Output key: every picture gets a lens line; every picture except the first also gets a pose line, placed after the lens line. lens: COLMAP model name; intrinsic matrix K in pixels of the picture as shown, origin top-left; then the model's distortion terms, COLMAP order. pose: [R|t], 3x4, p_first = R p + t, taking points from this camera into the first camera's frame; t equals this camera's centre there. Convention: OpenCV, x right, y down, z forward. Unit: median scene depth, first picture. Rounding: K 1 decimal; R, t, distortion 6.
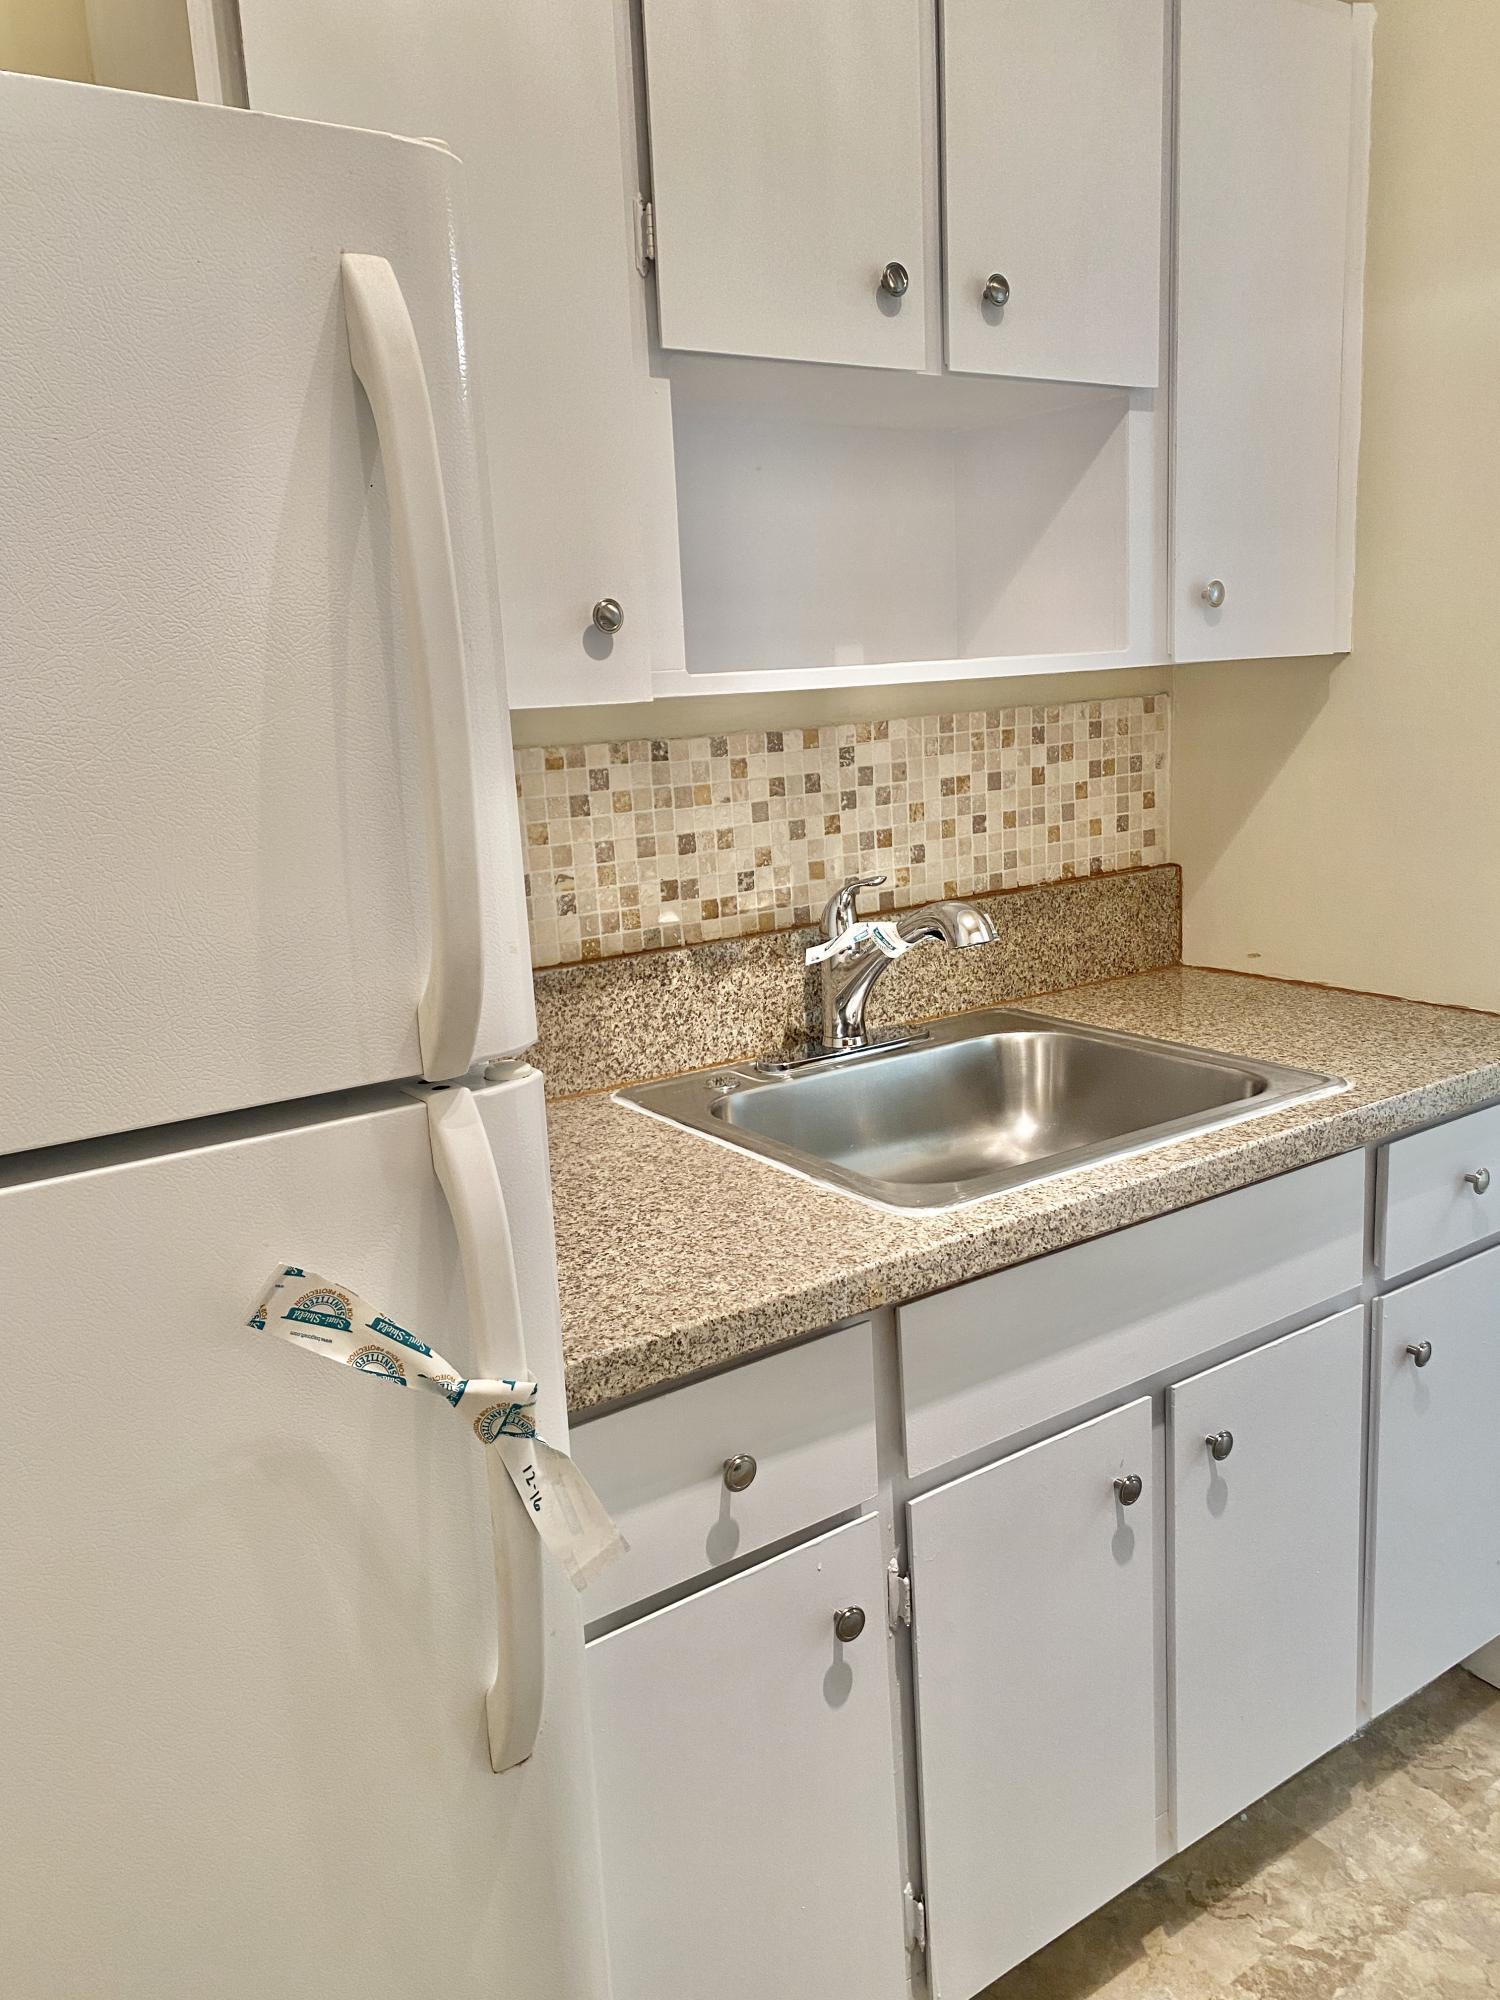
lens RADIAL K [[1535.2, 0, 750.0], [0, 1535.2, 1000.0], [0, 0, 1]] dist [0.064478, -0.056614]
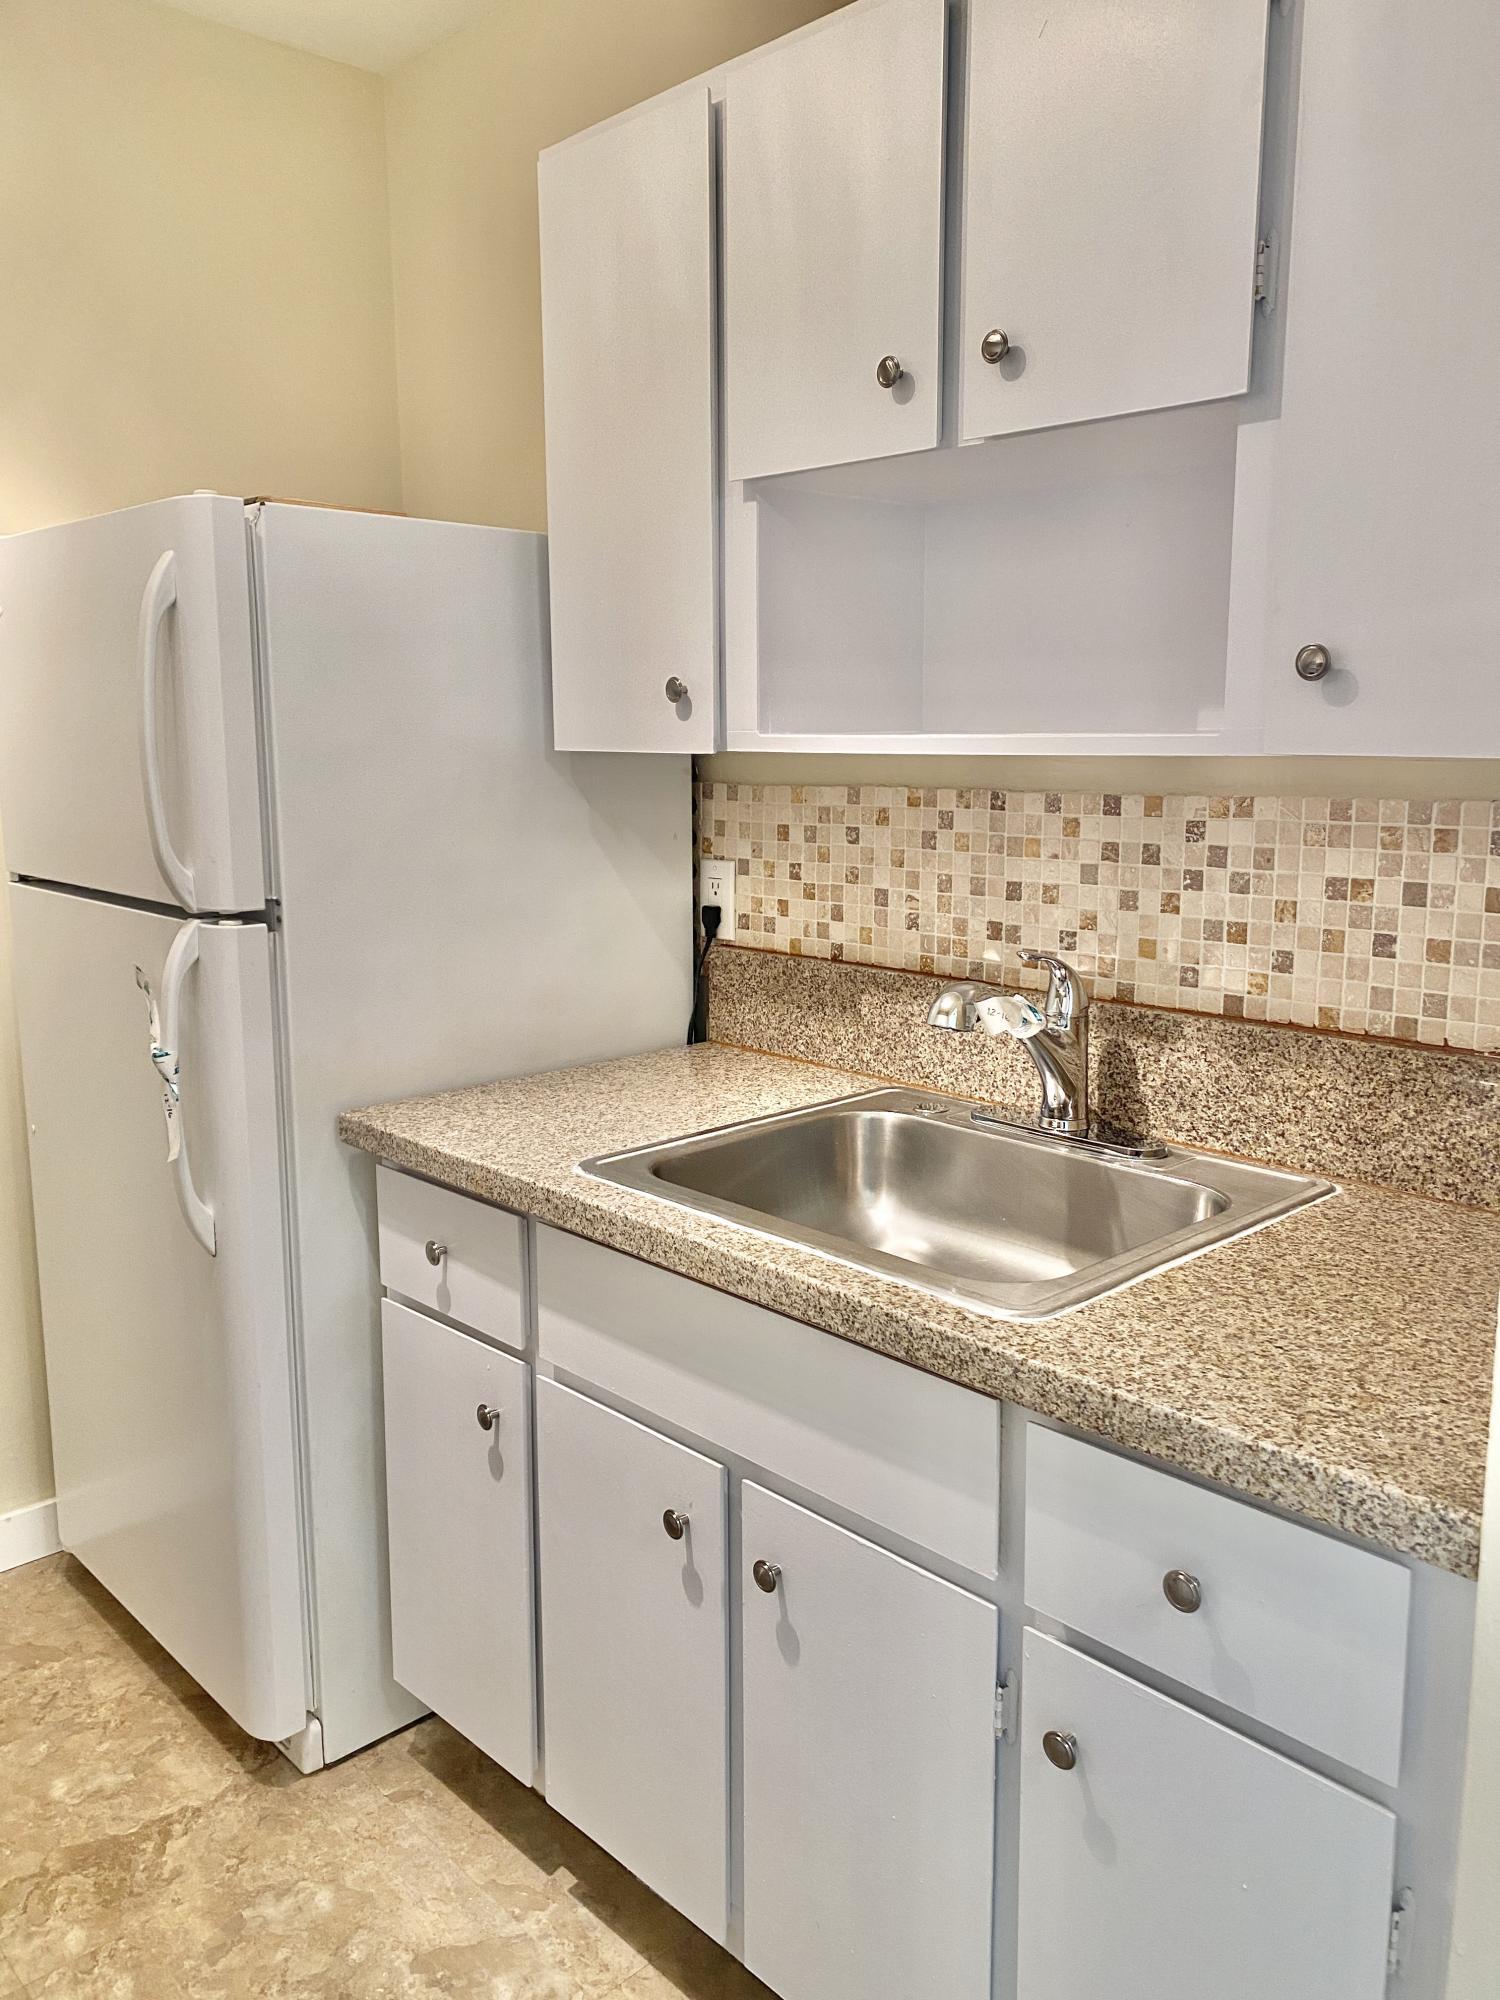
lens RADIAL K [[1541.3, 0, 743.1], [0, 1541.3, 993.2], [0, 0, 1]] dist [0.061937, -0.052426]
pose [[0.151864, 0.217548, -0.964163, 0.944736], [-0.210579, 0.960203, 0.183486, -0.185575], [0.965709, 0.175168, 0.191631, 0.619286]]
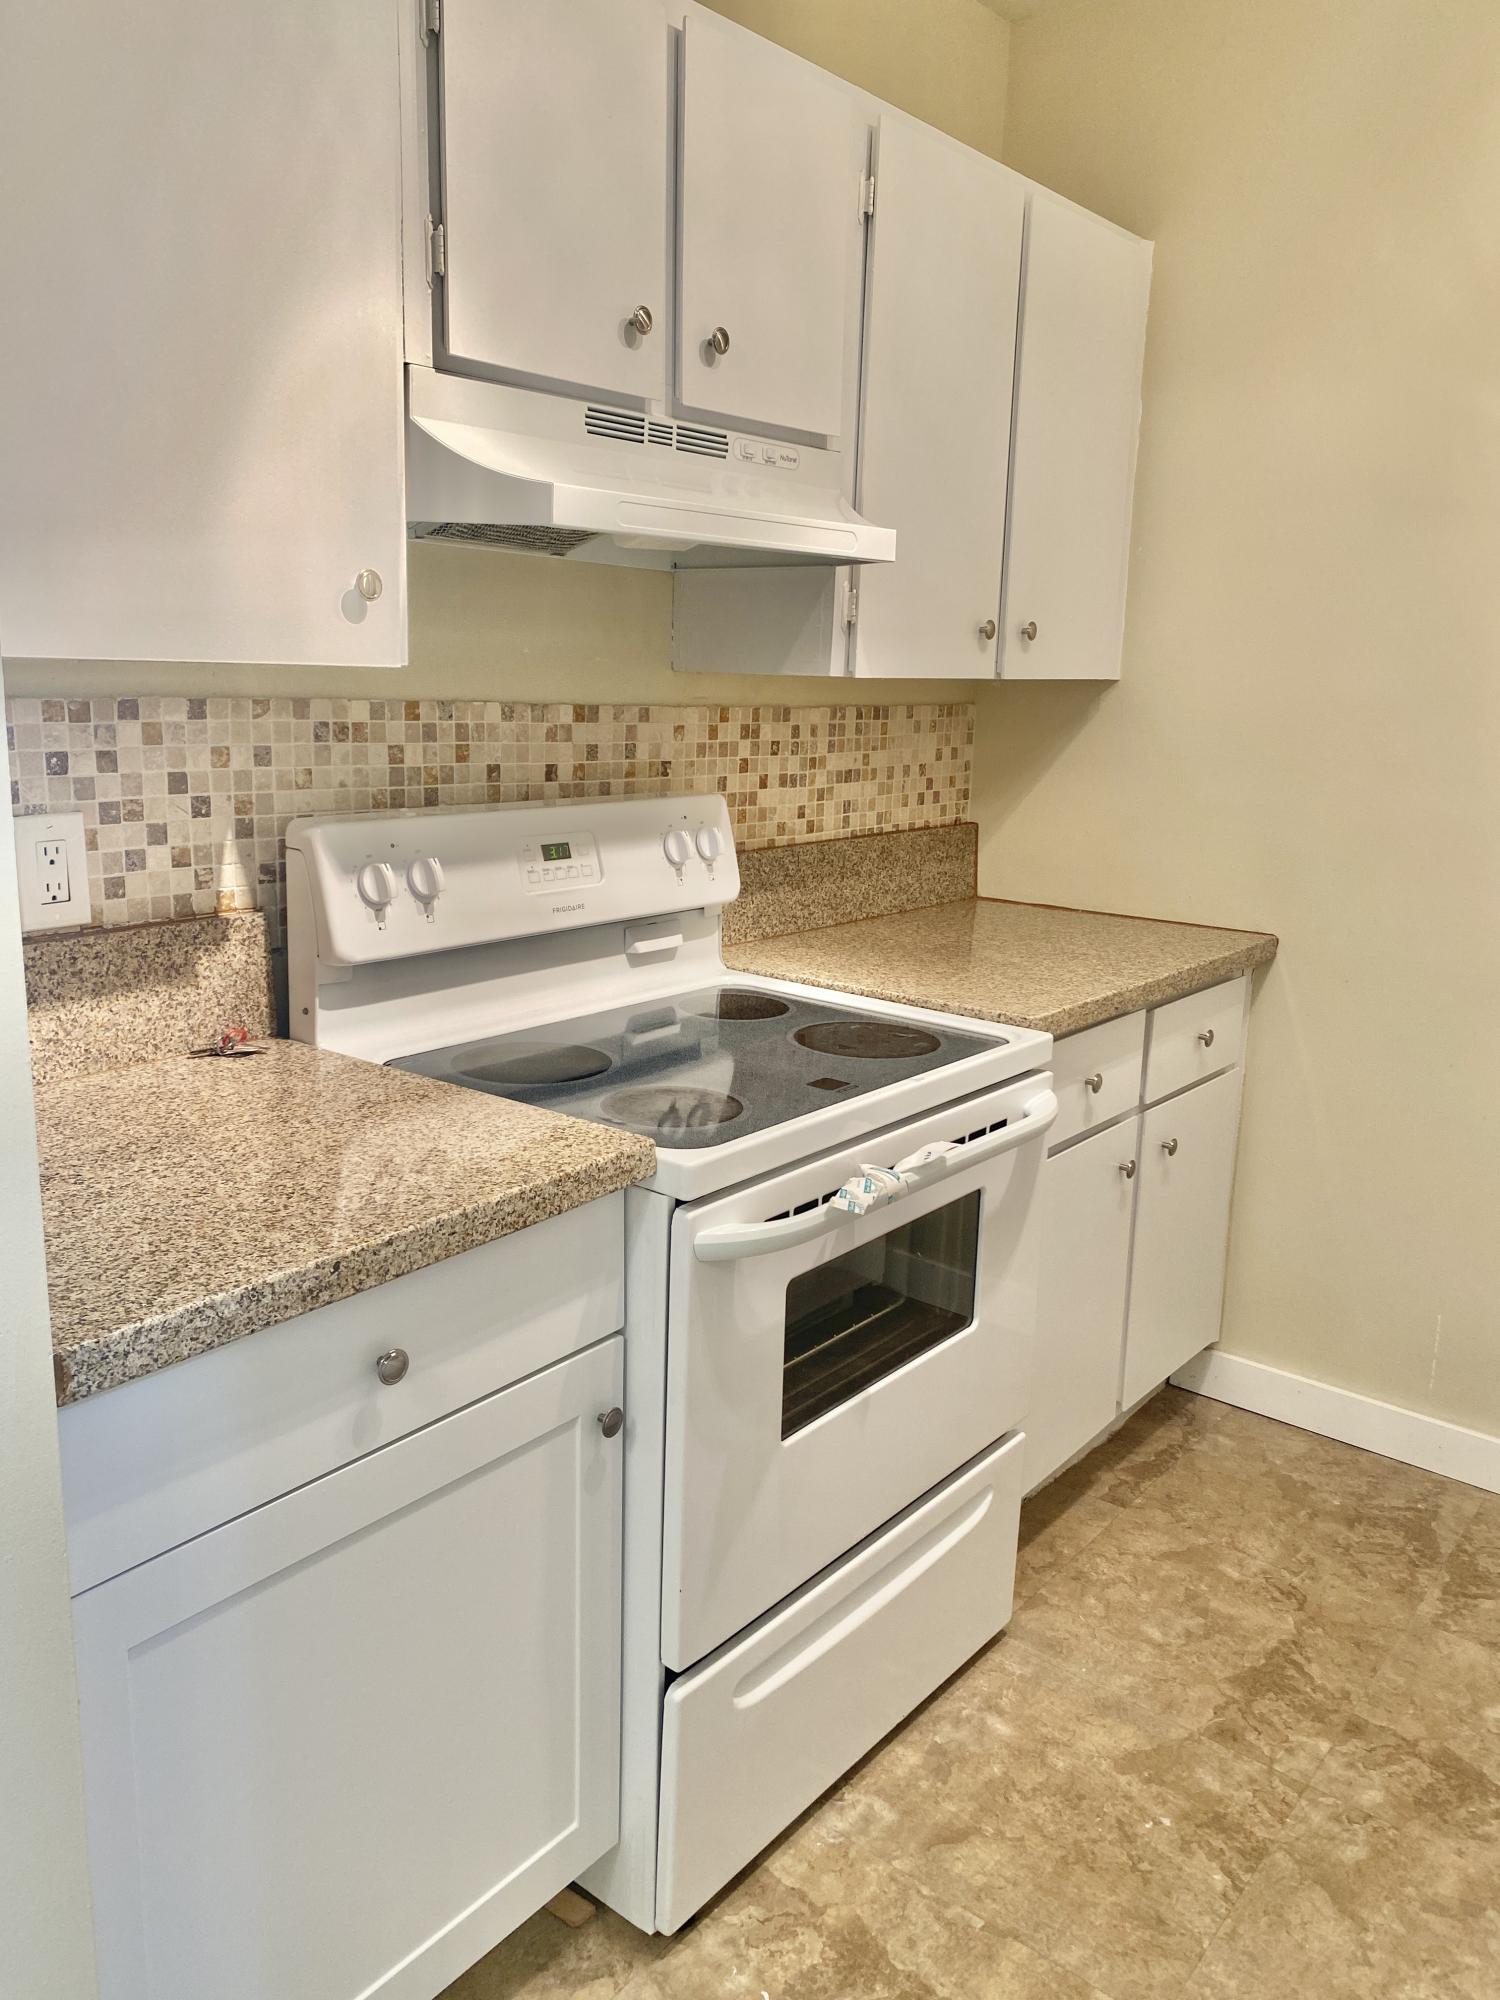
lens RADIAL K [[1522.3, 0, 746.6], [0, 1522.3, 997.3], [0, 0, 1]] dist [0.050826, -0.044704]
pose [[-0.956386, 0.084061, -0.279750, 0.720645], [-0.043465, 0.906084, 0.420860, -0.257934], [0.288855, 0.414663, -0.862912, 1.048884]]
